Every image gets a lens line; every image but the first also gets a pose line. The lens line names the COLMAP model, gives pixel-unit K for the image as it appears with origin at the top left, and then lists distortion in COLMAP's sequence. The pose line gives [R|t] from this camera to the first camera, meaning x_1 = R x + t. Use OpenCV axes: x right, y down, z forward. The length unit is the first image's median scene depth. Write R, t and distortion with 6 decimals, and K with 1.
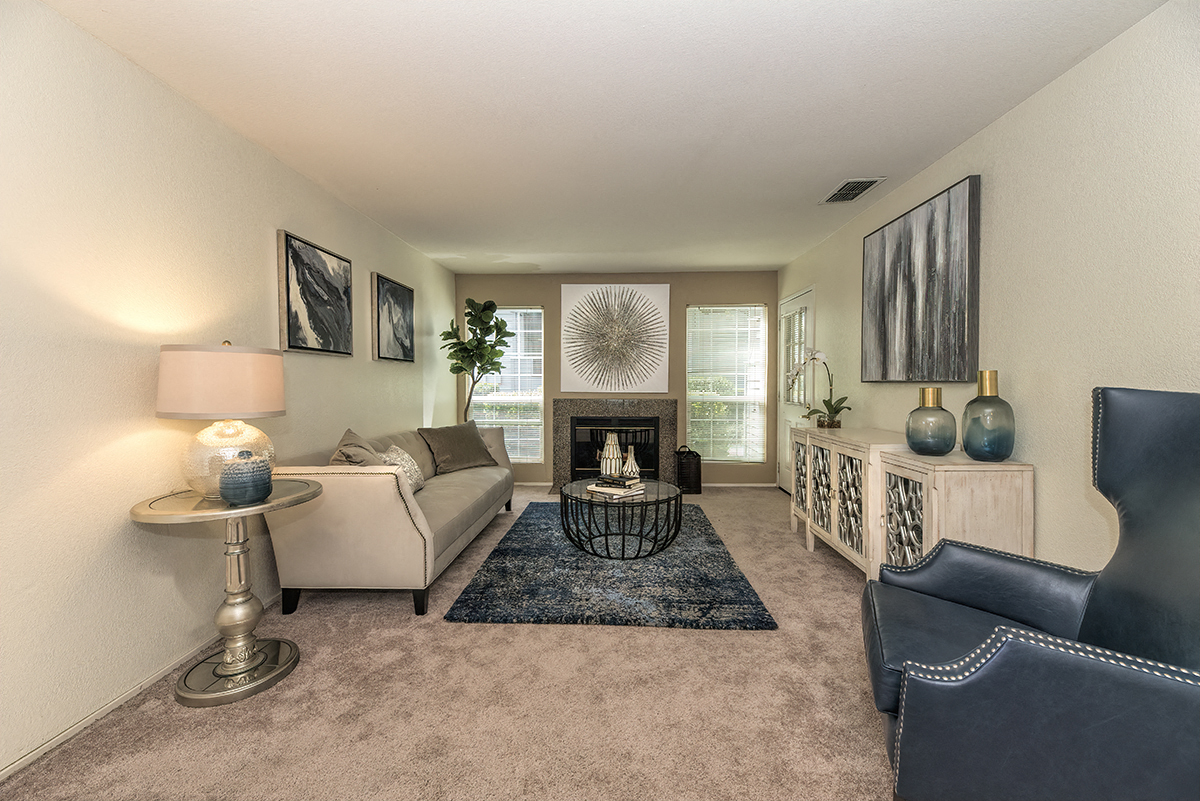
lens RADIAL K [[505.0, 0, 595.7], [0, 505.0, 361.4], [0, 0, 1]] dist [0.019167, -0.000343]
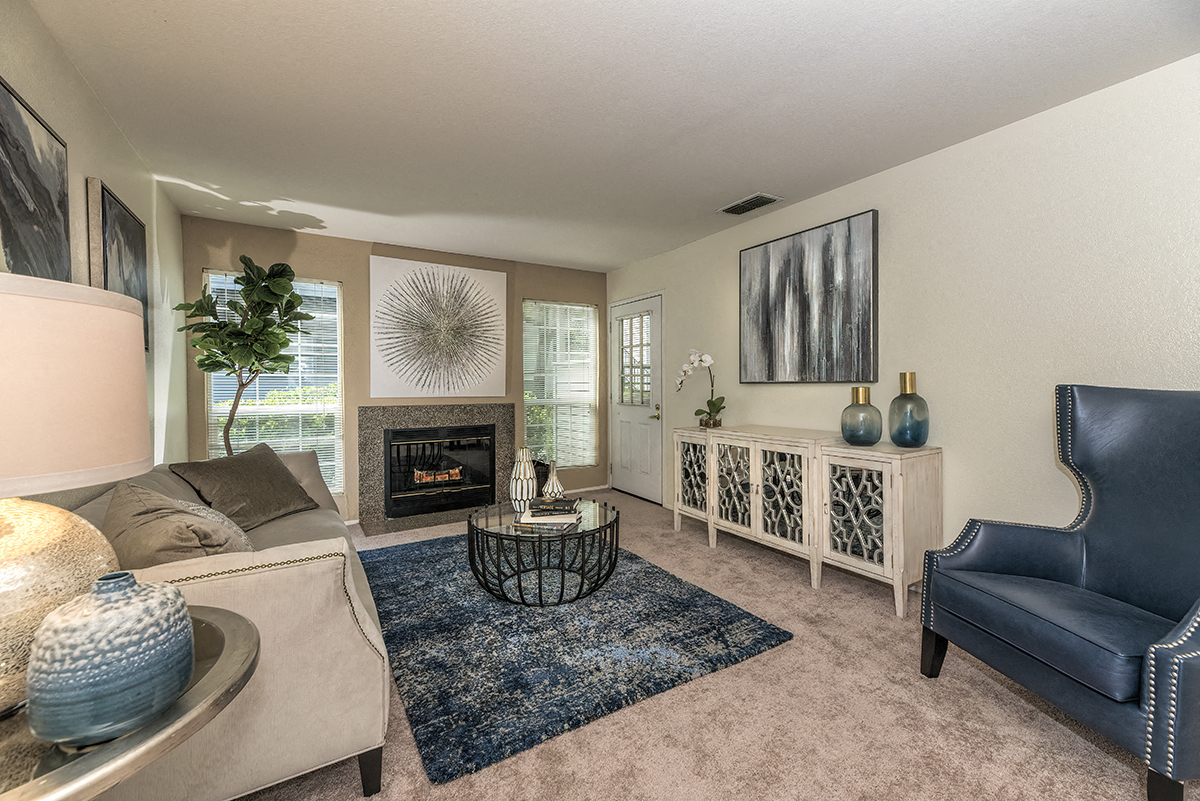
lens RADIAL K [[505.0, 0, 607.5], [0, 505.0, 366.3], [0, 0, 1]] dist [0.019167, -0.000343]
pose [[0.822506, 0.016482, 0.568518, -0.290216], [-0.018982, 0.999819, -0.001524, 0.010976], [-0.568440, -0.009538, 0.822670, 0.240707]]
